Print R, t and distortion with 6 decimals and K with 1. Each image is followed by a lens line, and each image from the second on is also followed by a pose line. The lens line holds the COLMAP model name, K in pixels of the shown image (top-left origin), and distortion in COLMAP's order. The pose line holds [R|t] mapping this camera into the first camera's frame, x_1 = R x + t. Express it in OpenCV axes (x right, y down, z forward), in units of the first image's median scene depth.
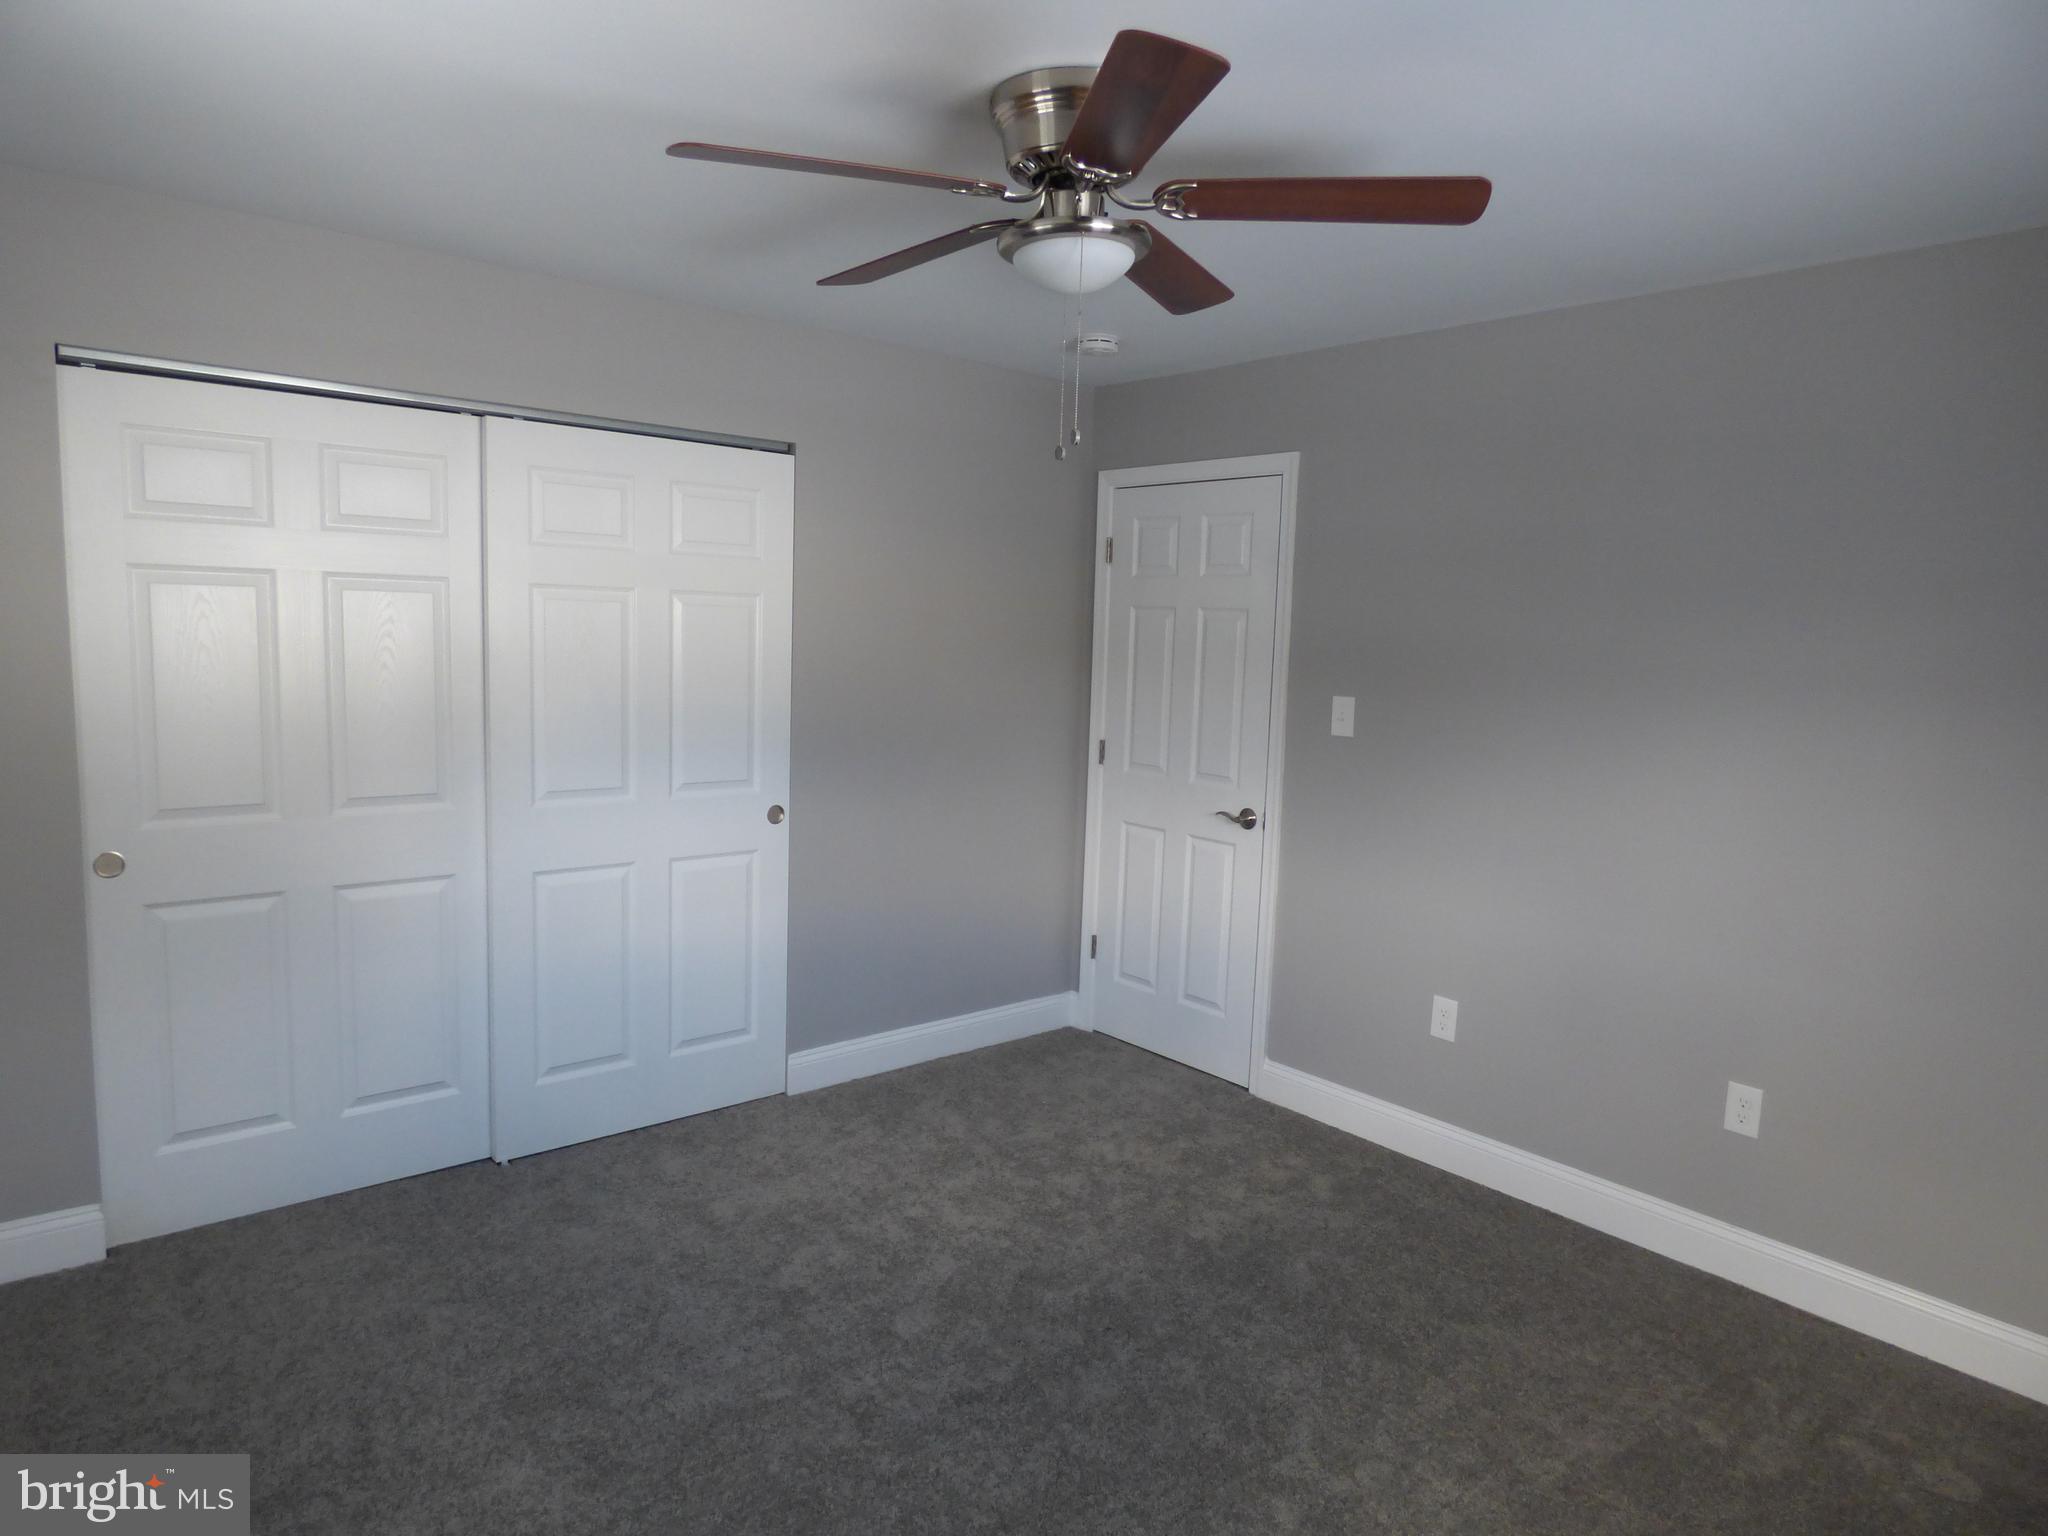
lens RADIAL K [[1202.7, 0, 1024.0], [0, 1202.7, 768.0], [0, 0, 1]] dist [-0.002186, -0.000578]
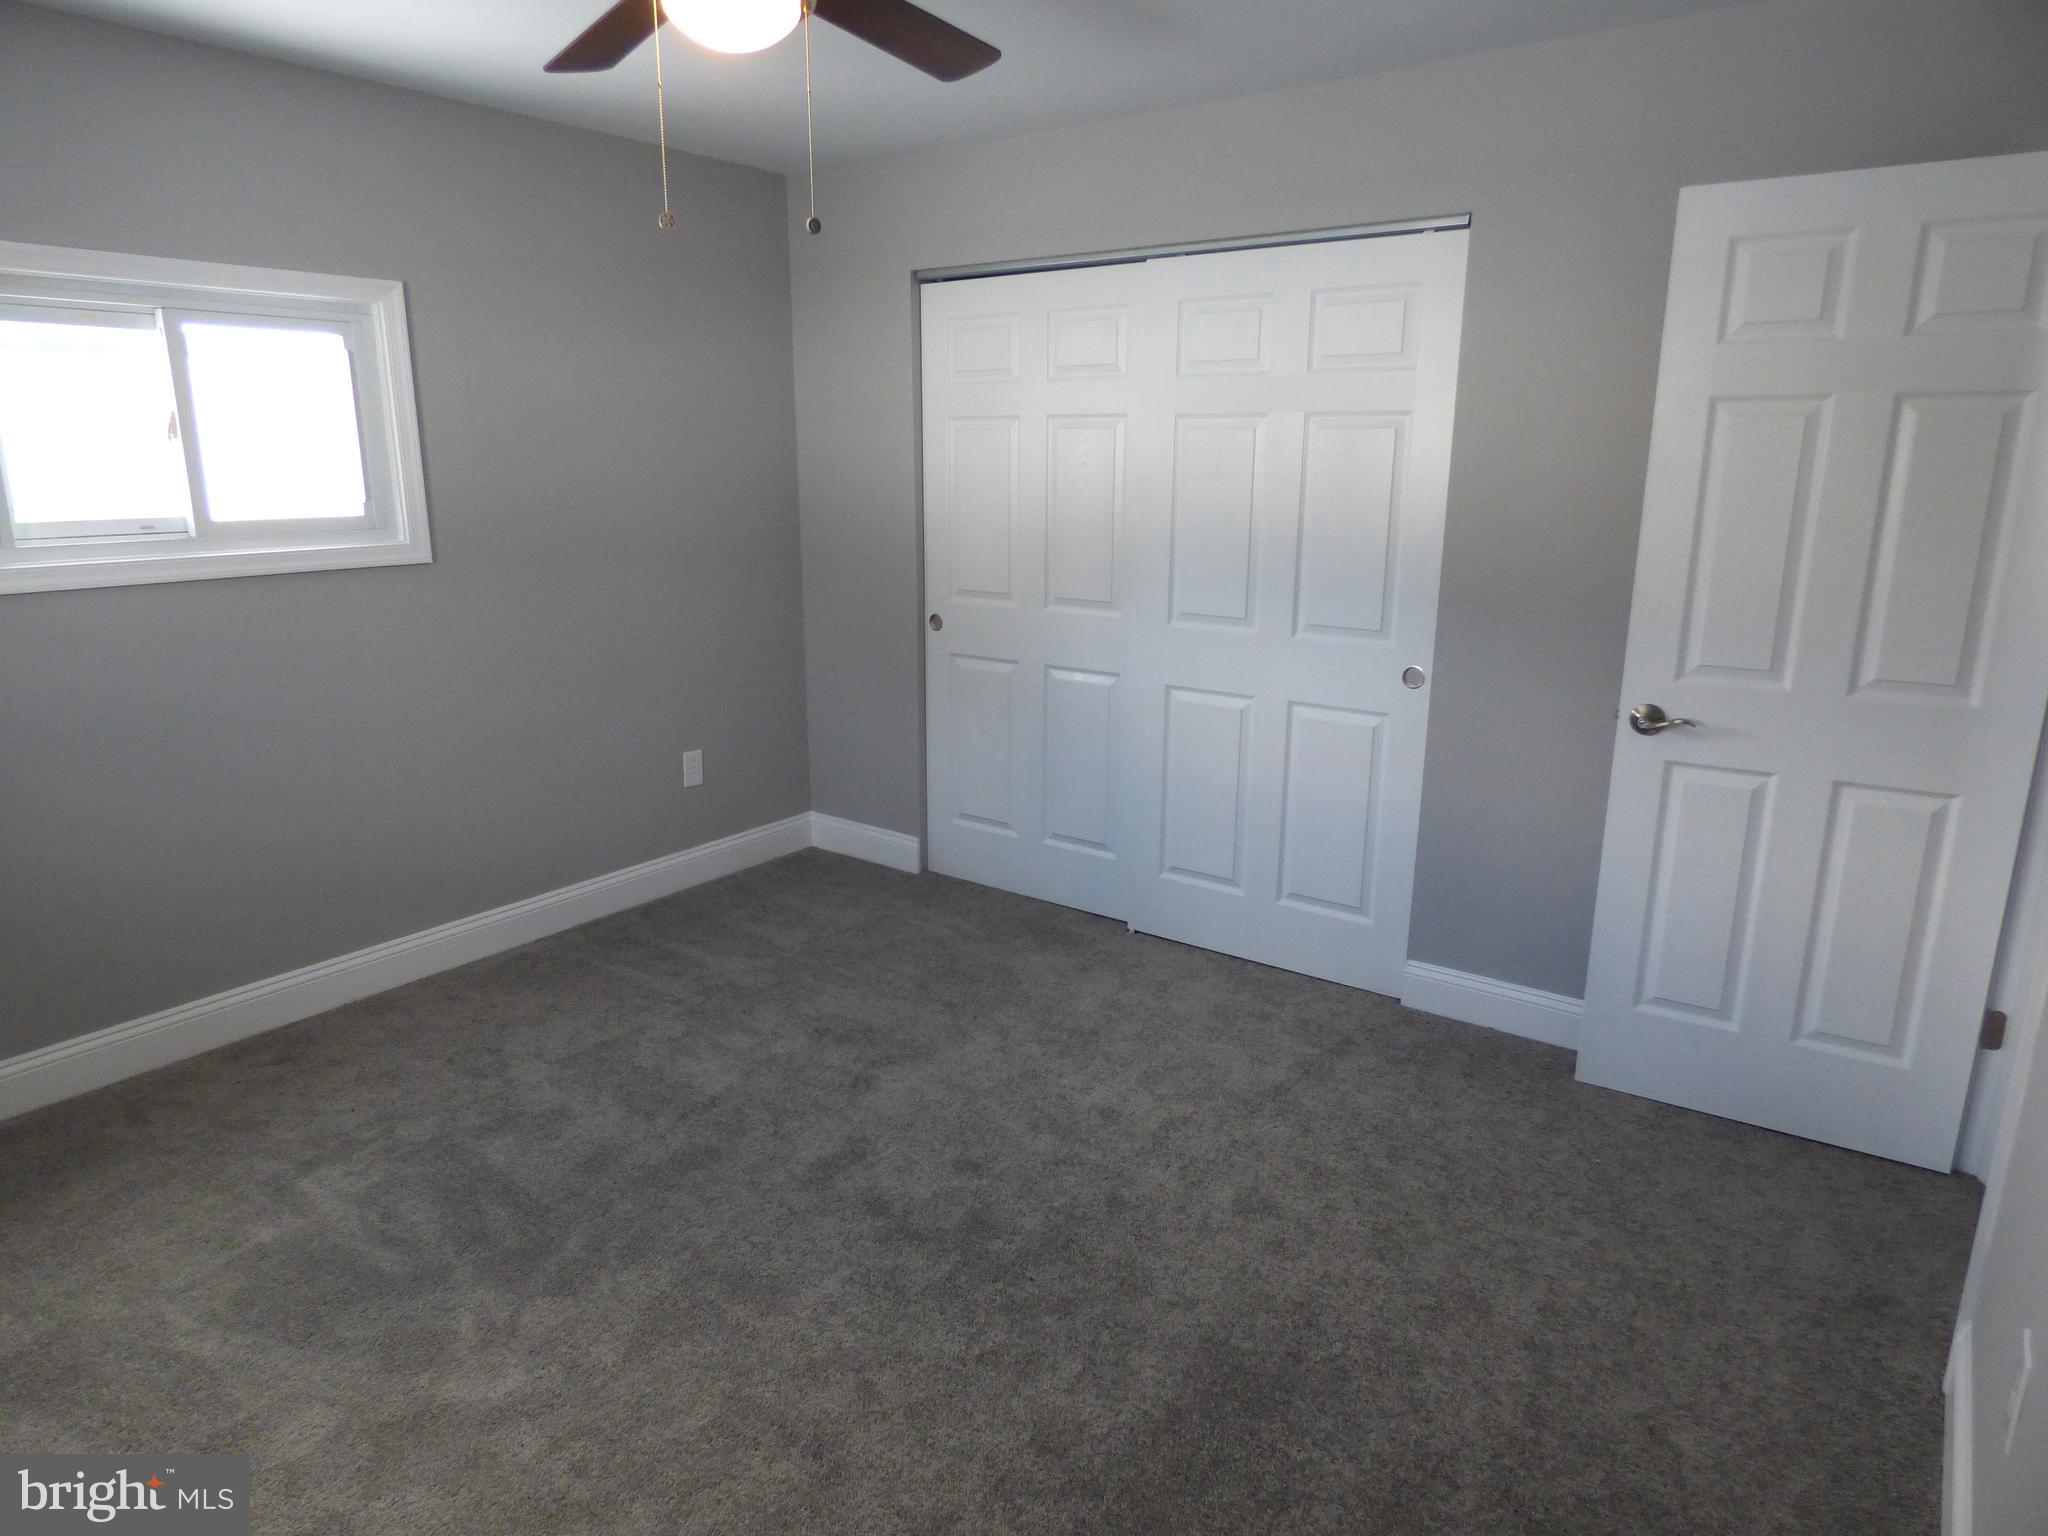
lens RADIAL K [[1280.5, 0, 1024.0], [0, 1280.5, 768.0], [0, 0, 1]] dist [0.002196, -0.001753]
pose [[0.231846, 0.204704, -0.950970, 0.680620], [-0.106579, 0.977067, 0.184337, -0.040263], [0.966896, 0.058615, 0.248346, 0.583425]]
